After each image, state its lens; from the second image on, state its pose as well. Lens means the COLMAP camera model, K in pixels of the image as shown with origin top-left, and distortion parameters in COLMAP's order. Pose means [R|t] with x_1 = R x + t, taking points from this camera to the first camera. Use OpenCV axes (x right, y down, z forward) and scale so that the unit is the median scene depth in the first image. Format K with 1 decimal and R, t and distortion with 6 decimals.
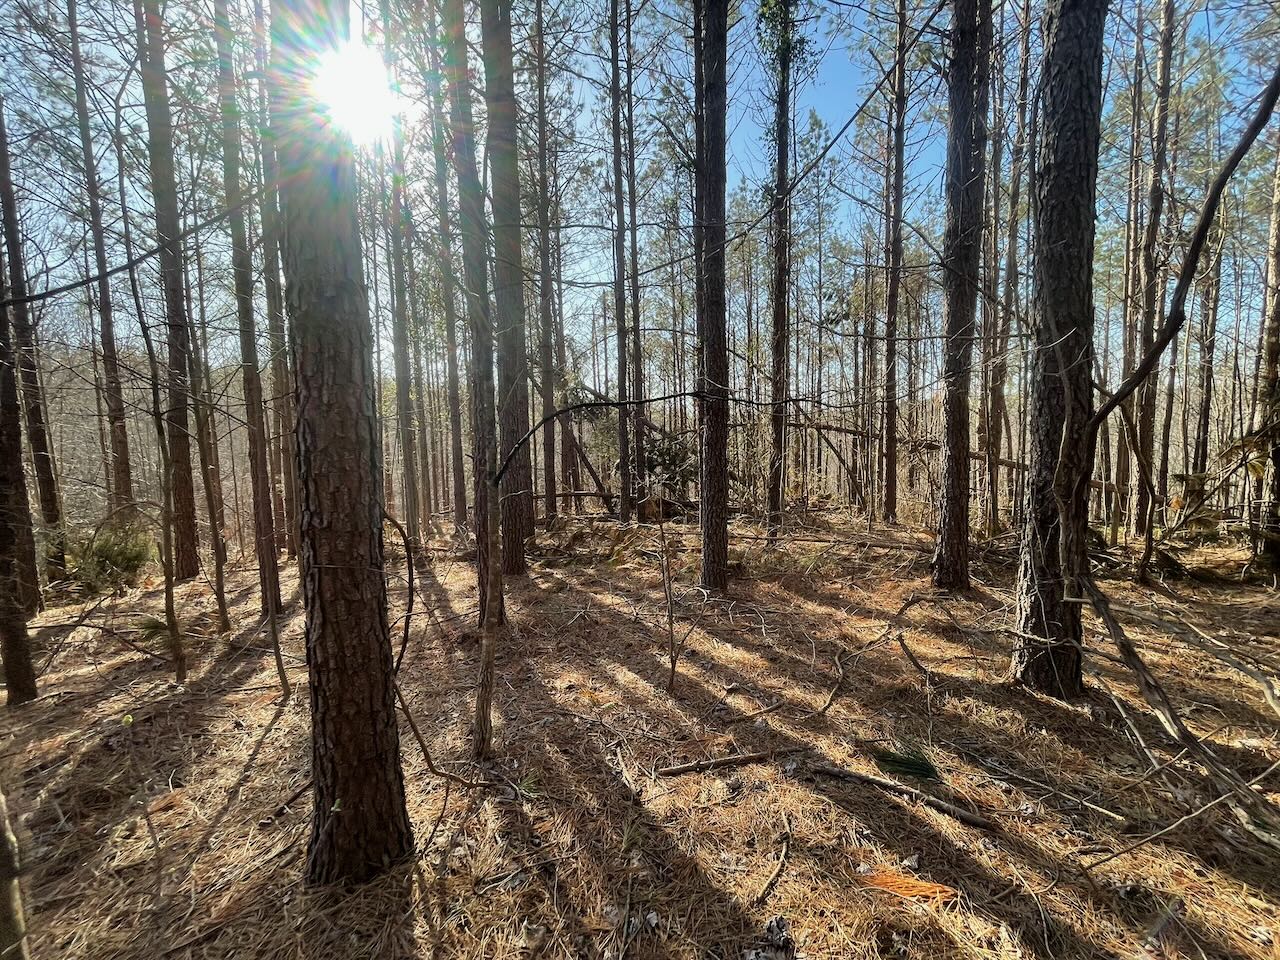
lens RADIAL K [[525.1, 0, 638.2], [0, 525.1, 472.7], [0, 0, 1]] dist [-0.000628, -0.000886]
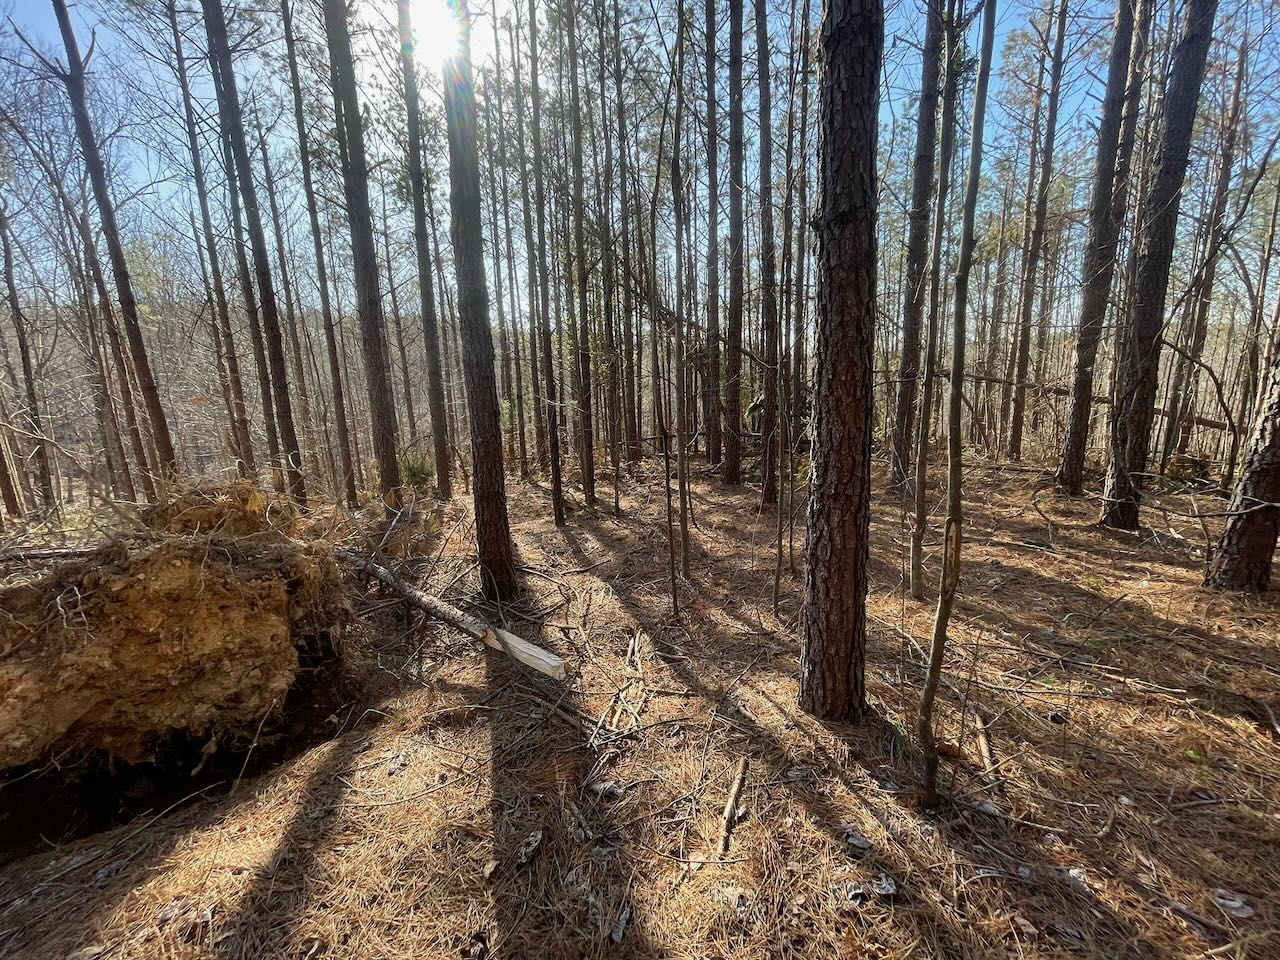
lens RADIAL K [[525.1, 0, 645.6], [0, 525.1, 481.6], [0, 0, 1]] dist [-0.000628, -0.000886]
pose [[0.988755, 0.018889, -0.148350, -0.161046], [-0.000619, 0.992500, 0.122242, 0.004784], [0.149546, -0.120776, 0.981351, -0.279200]]
